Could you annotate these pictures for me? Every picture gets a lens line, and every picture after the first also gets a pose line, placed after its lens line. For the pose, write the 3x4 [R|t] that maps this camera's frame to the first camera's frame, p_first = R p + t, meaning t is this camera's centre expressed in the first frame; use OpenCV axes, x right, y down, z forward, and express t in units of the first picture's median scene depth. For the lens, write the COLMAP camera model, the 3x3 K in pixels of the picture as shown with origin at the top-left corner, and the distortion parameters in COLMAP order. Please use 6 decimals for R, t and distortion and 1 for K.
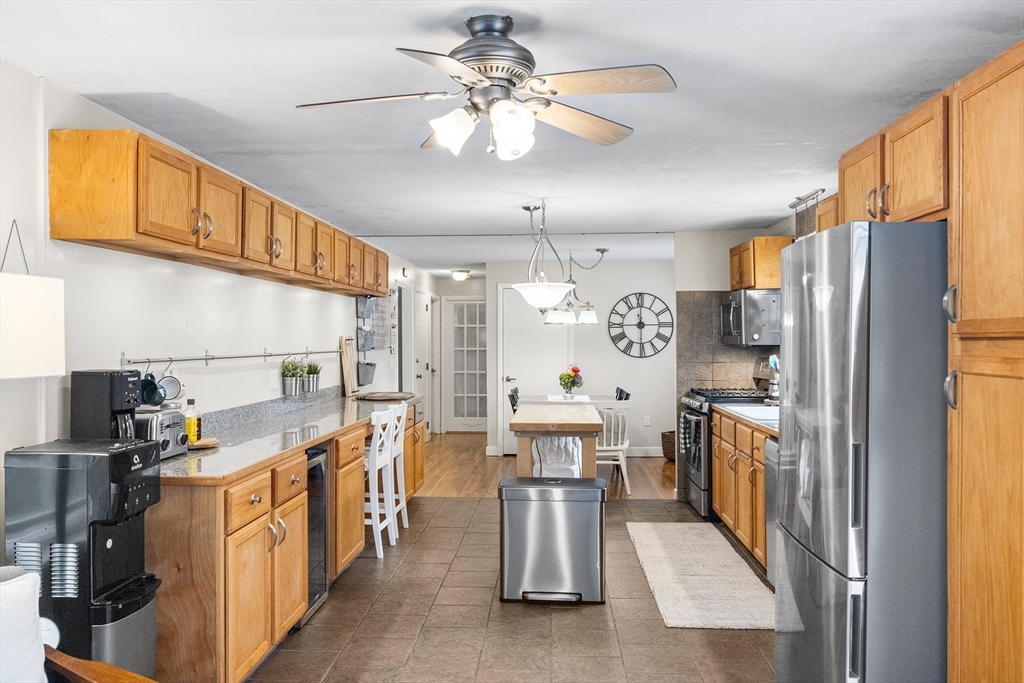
lens RADIAL K [[773.7, 0, 512.8], [0, 773.7, 339.1], [0, 0, 1]] dist [-0.000304, -0.003081]
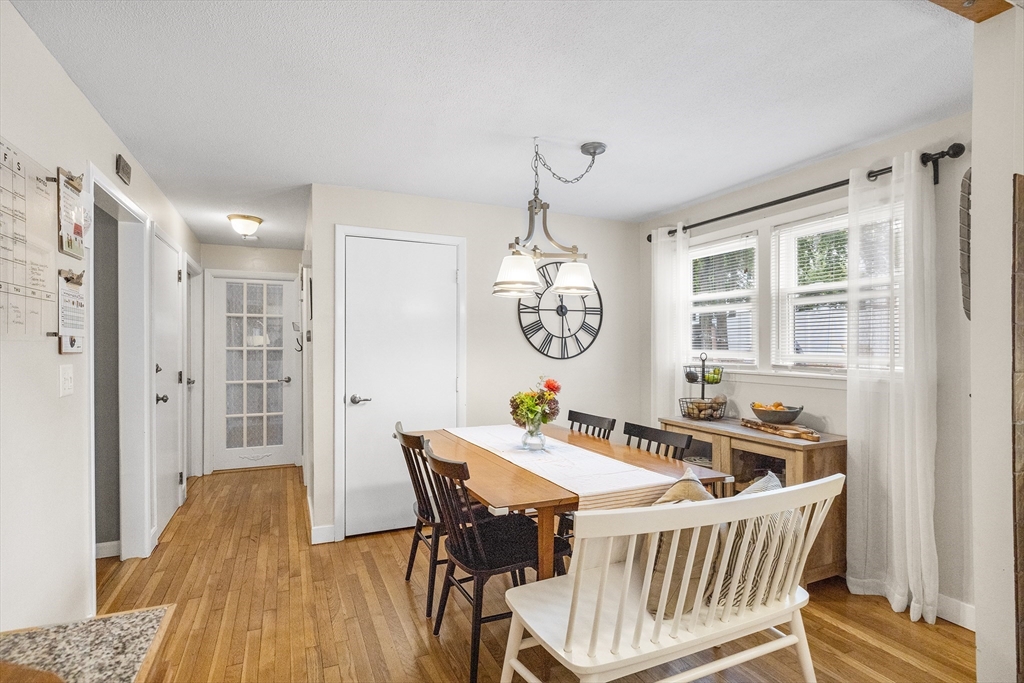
lens RADIAL K [[504.0, 0, 514.3], [0, 504.0, 345.9], [0, 0, 1]] dist [0.000538, 0.002106]
pose [[0.887505, 0.001859, 0.460795, -0.071717], [-0.002266, 0.999997, 0.000330, 0.012527], [-0.460793, -0.001337, 0.887507, 0.632293]]
